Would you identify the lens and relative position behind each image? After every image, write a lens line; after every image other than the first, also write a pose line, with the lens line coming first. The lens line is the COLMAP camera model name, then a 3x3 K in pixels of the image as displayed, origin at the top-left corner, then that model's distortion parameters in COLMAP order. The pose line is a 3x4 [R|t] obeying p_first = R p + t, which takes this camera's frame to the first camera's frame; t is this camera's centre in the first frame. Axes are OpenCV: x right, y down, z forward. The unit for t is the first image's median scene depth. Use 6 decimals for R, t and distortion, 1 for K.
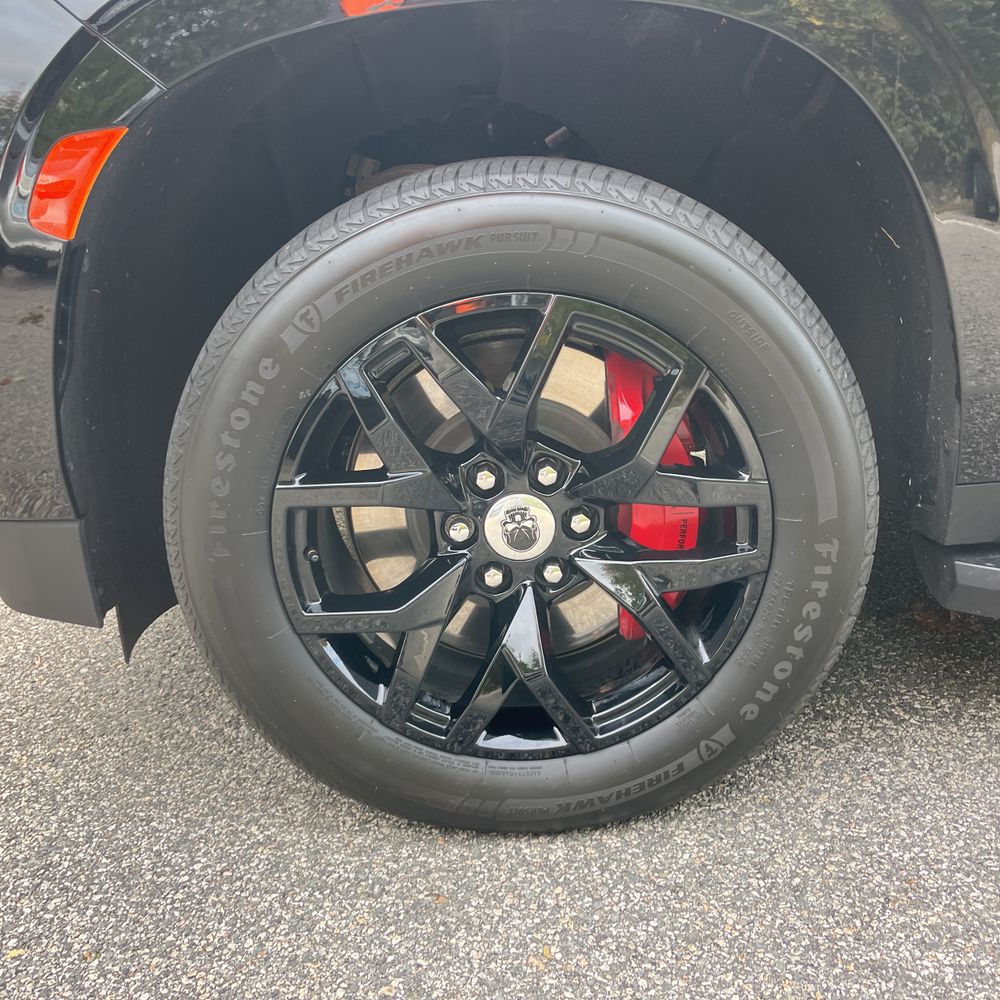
lens RADIAL K [[990.2, 0, 497.8], [0, 990.2, 488.4], [0, 0, 1]] dist [0.035495, -0.041586]
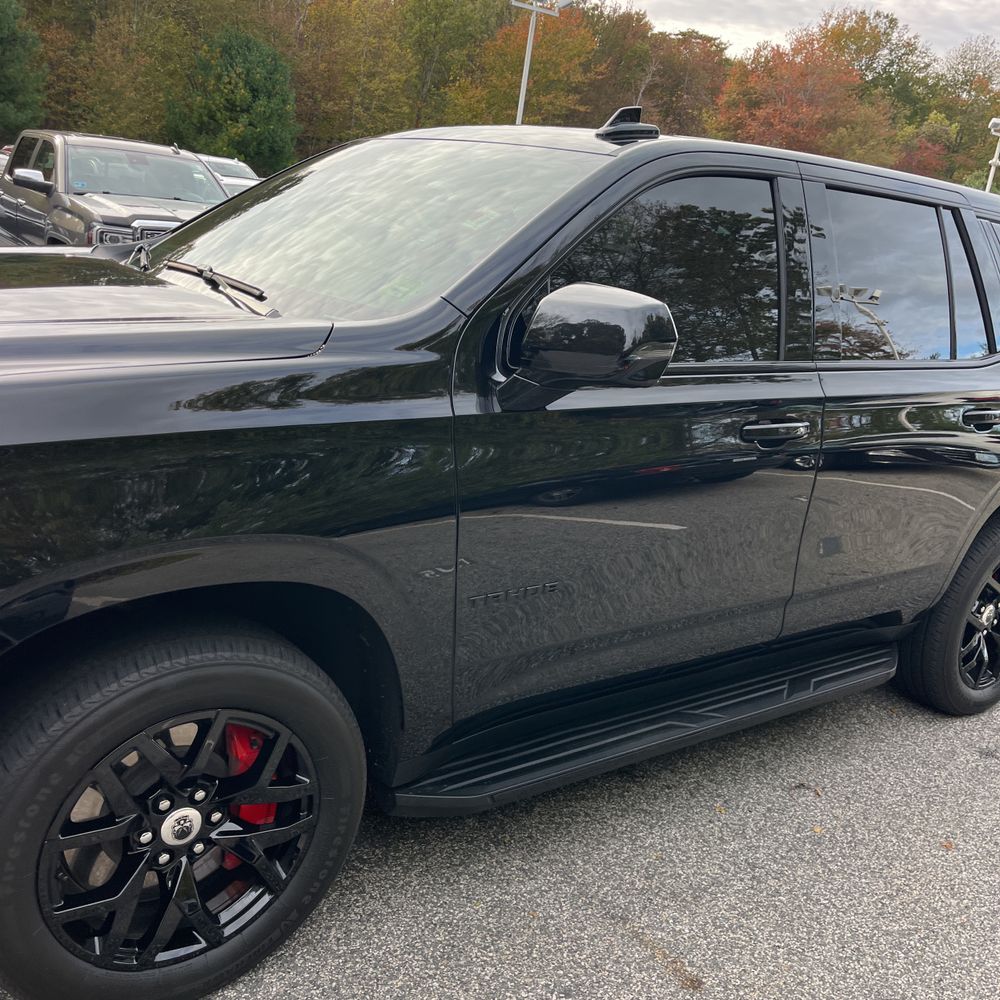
lens RADIAL K [[1000.5, 0, 471.1], [0, 1000.5, 499.6], [0, 0, 1]] dist [0.007076, 0.012416]
pose [[0.801279, -0.023811, 0.597817, -0.598589], [0.038752, 0.999175, -0.012144, -0.485136], [-0.597035, 0.032897, 0.801541, -0.705280]]
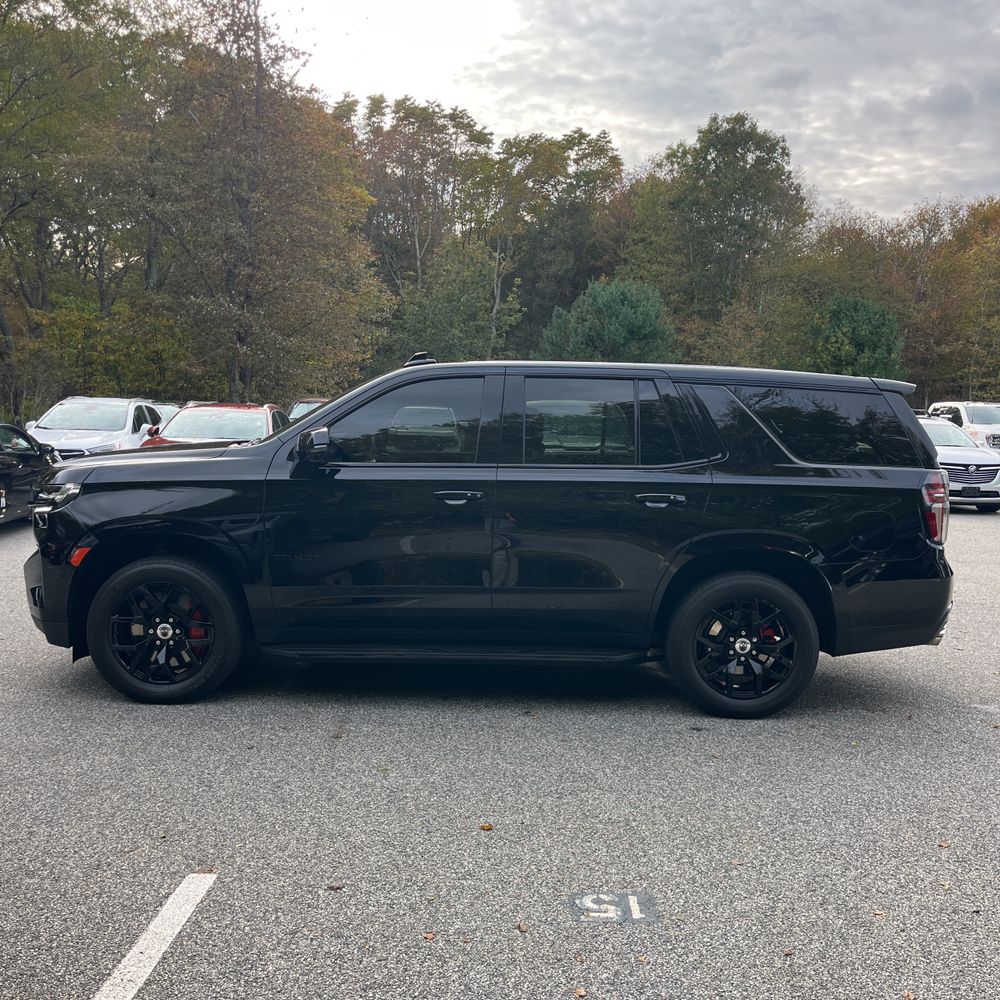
lens RADIAL K [[978.0, 0, 500.0], [0, 978.0, 500.0], [0, 0, 1]] dist [0.082086, -0.200455]
pose [[0.996831, 0.076709, 0.021043, 1.429836], [-0.069309, 0.967447, -0.243398, 0.453597], [-0.039029, 0.241168, 0.969698, -3.638581]]
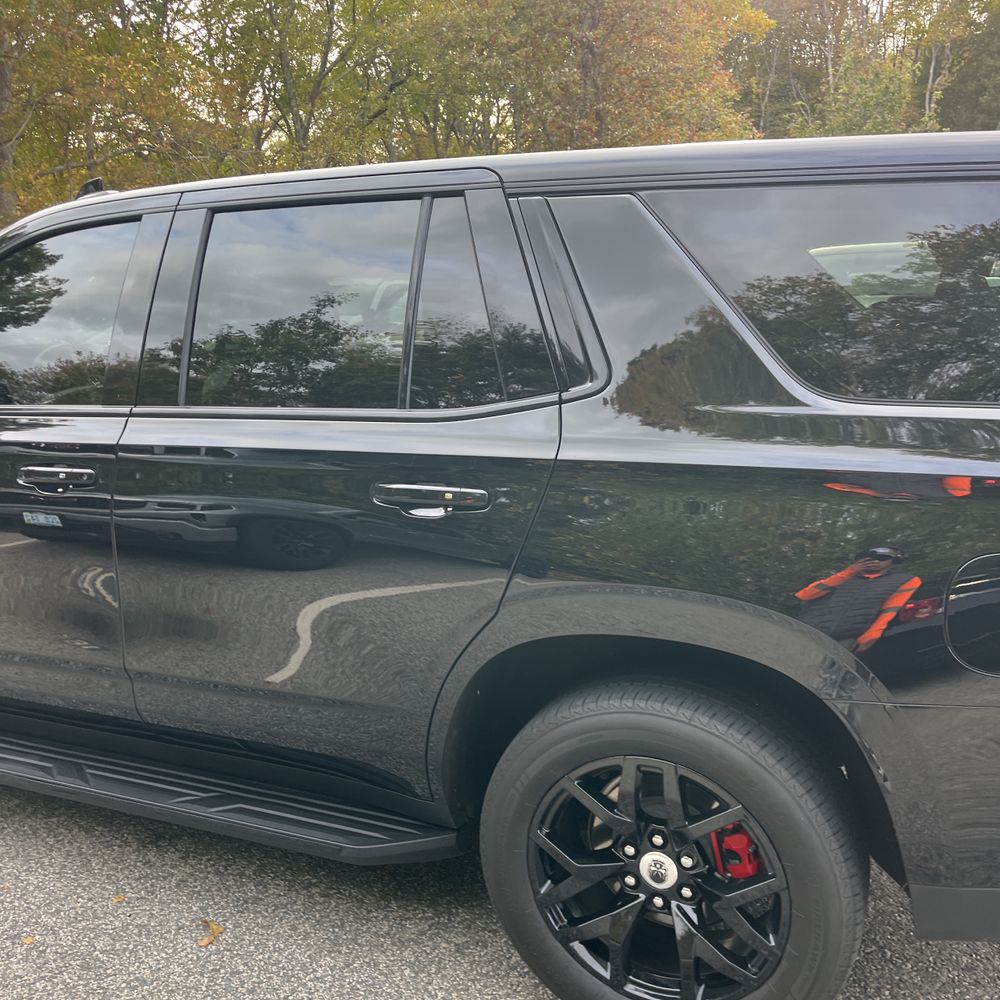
lens RADIAL K [[992.4, 0, 506.1], [0, 992.4, 479.9], [0, 0, 1]] dist [0.025827, -0.034882]
pose [[0.919972, 0.100840, -0.378791, 3.067386], [-0.142616, 0.986222, -0.083825, -0.592942], [0.365119, 0.131138, 0.921678, -0.942254]]
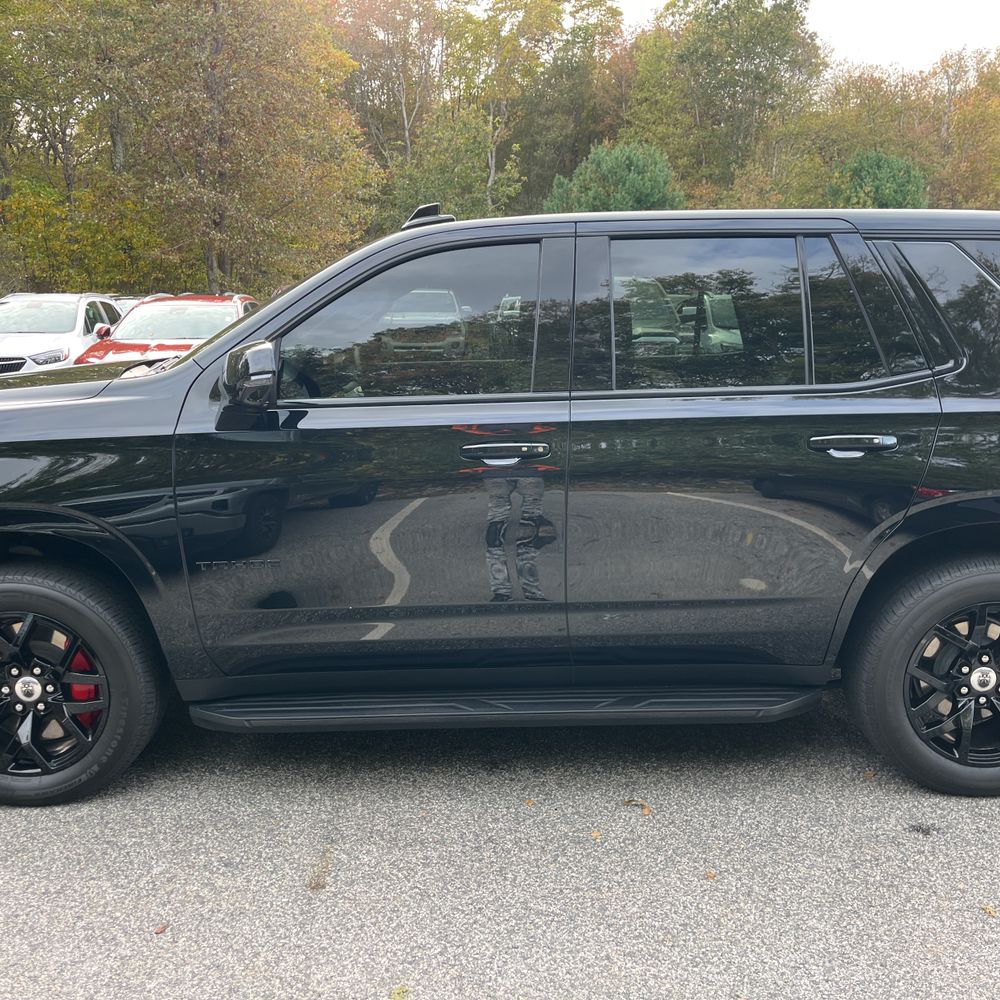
lens RADIAL K [[990.2, 0, 497.8], [0, 990.2, 488.4], [0, 0, 1]] dist [0.035495, -0.041586]
pose [[0.998984, 0.038716, 0.023087, 1.255166], [-0.035125, 0.989579, -0.139641, -0.174487], [-0.028253, 0.138688, 0.989933, -1.888540]]
